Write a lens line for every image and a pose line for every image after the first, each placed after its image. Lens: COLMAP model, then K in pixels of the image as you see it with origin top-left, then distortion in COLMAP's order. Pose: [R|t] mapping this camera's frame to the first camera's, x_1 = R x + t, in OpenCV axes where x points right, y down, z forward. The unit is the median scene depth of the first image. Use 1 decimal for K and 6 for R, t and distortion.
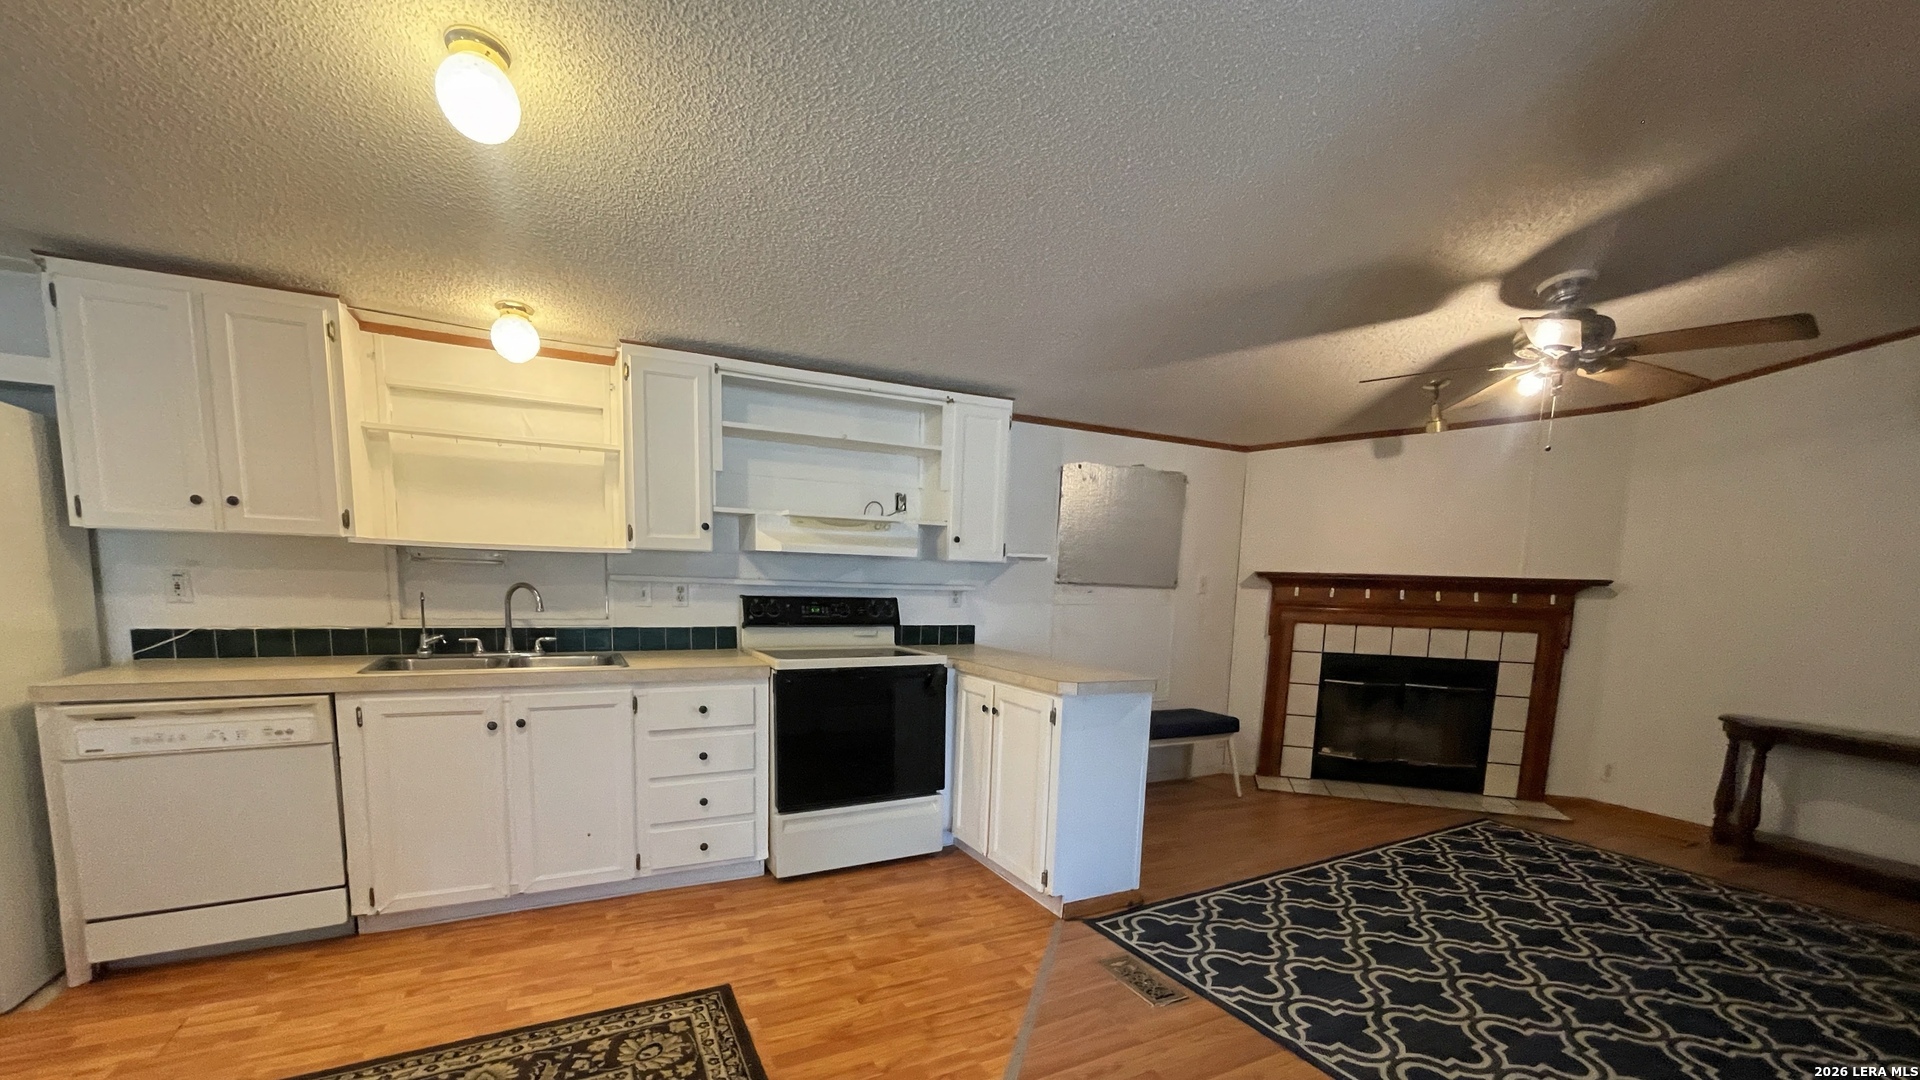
lens RADIAL K [[774.9, 0, 959.9], [0, 774.9, 678.7], [0, 0, 1]] dist [-0.000564, -0.000036]
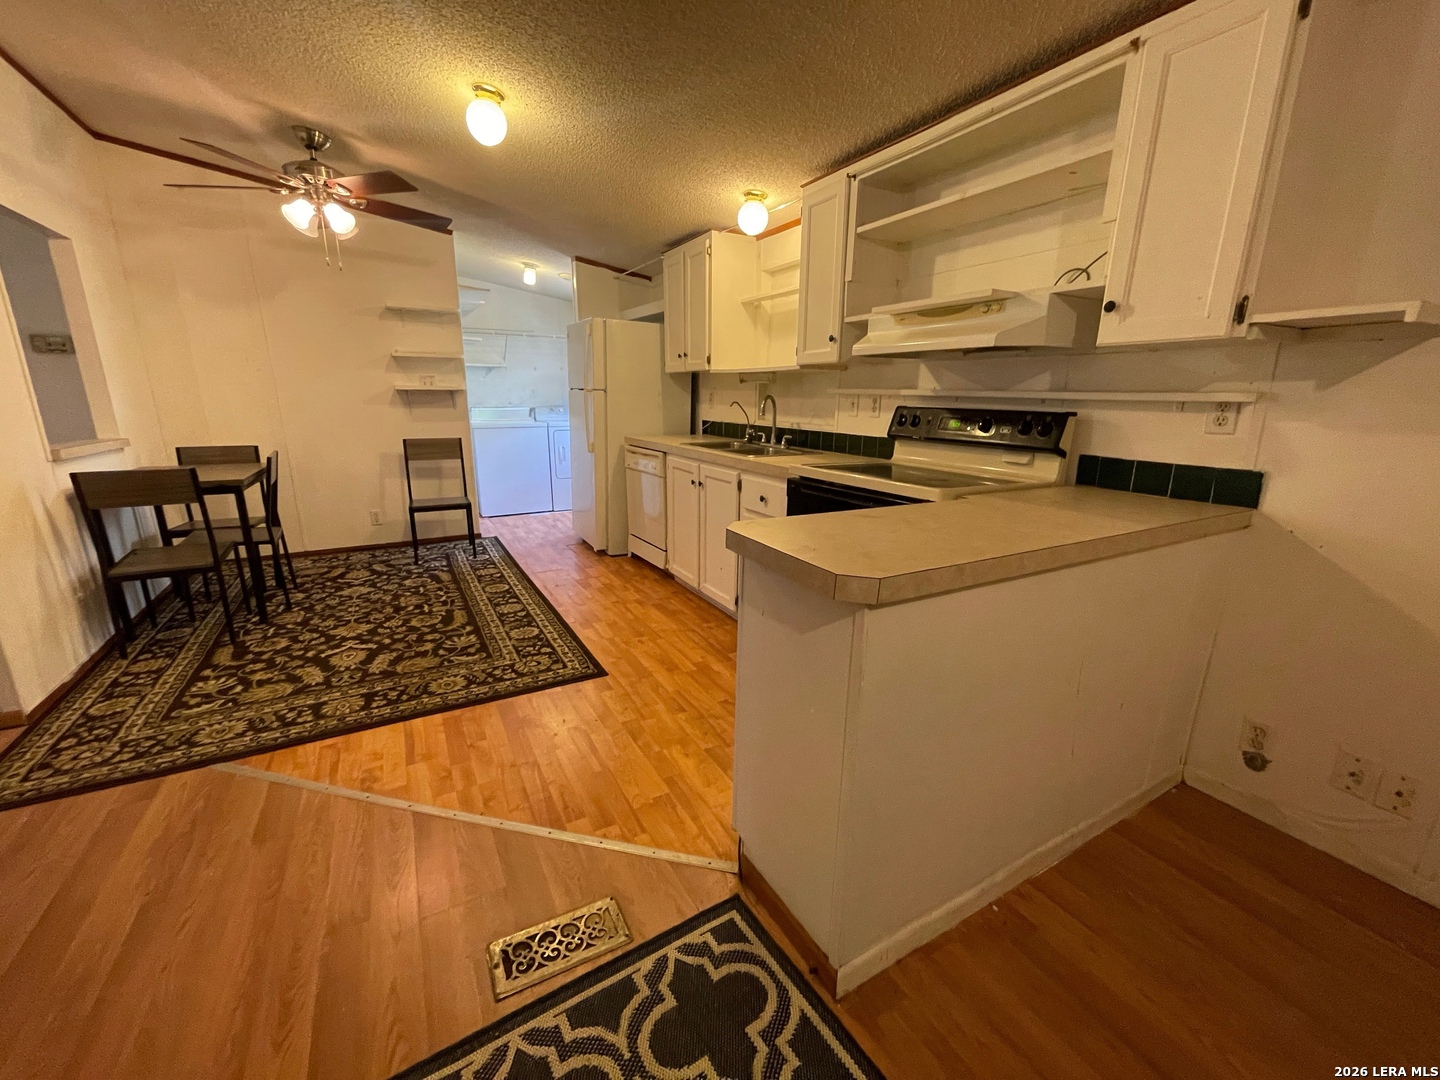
lens RADIAL K [[585.5, 0, 715.3], [0, 585.5, 540.8], [0, 0, 1]] dist [0.004044, 0.000172]
pose [[0.027300, 0.215872, -0.976040, 0.532055], [-0.142762, 0.967237, 0.209933, -0.072469], [0.989380, 0.133610, 0.057223, 0.835663]]
